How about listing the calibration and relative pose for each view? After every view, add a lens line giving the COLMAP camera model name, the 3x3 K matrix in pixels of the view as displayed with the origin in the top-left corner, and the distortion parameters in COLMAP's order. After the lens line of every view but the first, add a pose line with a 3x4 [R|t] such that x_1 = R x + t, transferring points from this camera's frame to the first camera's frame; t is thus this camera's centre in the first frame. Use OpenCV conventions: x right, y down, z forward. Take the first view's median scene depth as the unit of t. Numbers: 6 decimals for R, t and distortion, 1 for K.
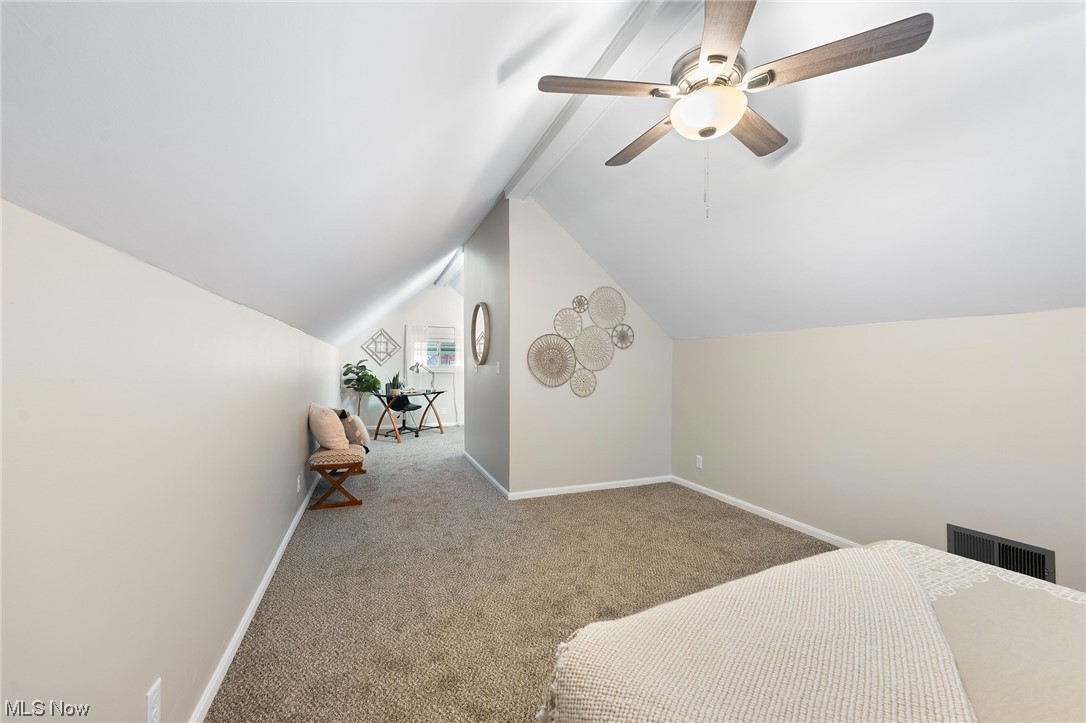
lens RADIAL K [[434.4, 0, 543.3], [0, 434.4, 364.4], [0, 0, 1]] dist [0.001462, -0.000162]
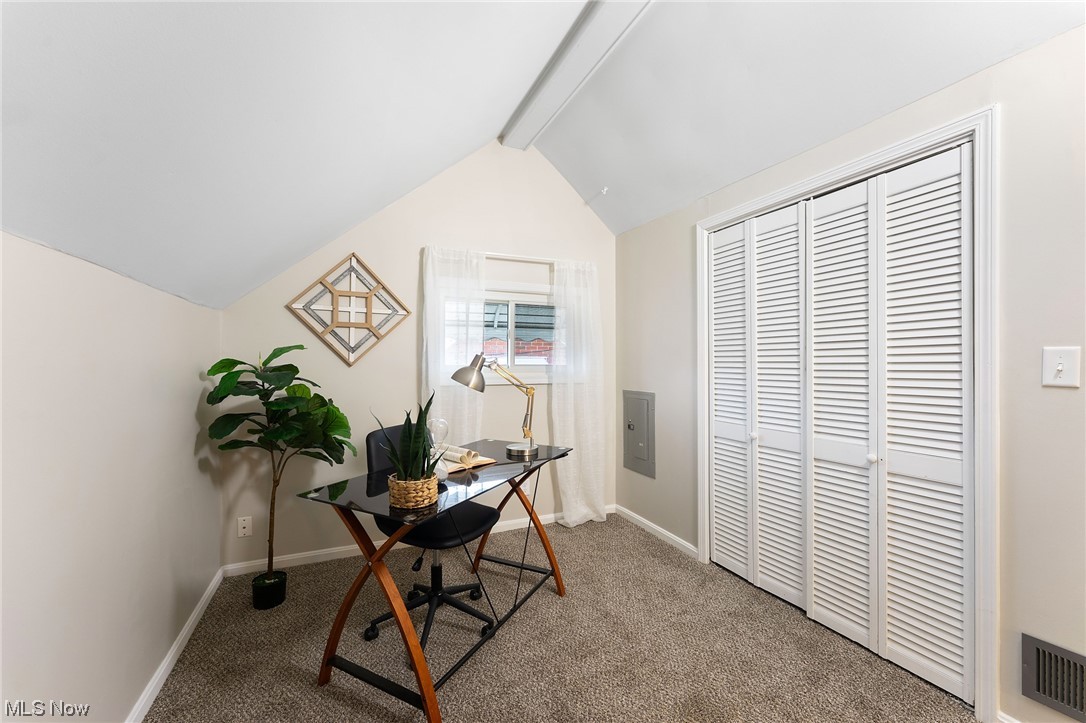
lens RADIAL K [[434.4, 0, 543.3], [0, 434.4, 364.4], [0, 0, 1]] dist [0.001462, -0.000162]
pose [[0.998705, -0.002793, 0.050808, -0.248640], [0.002509, 0.999981, 0.005660, 0.000568], [-0.050823, -0.005525, 0.998692, 0.675536]]
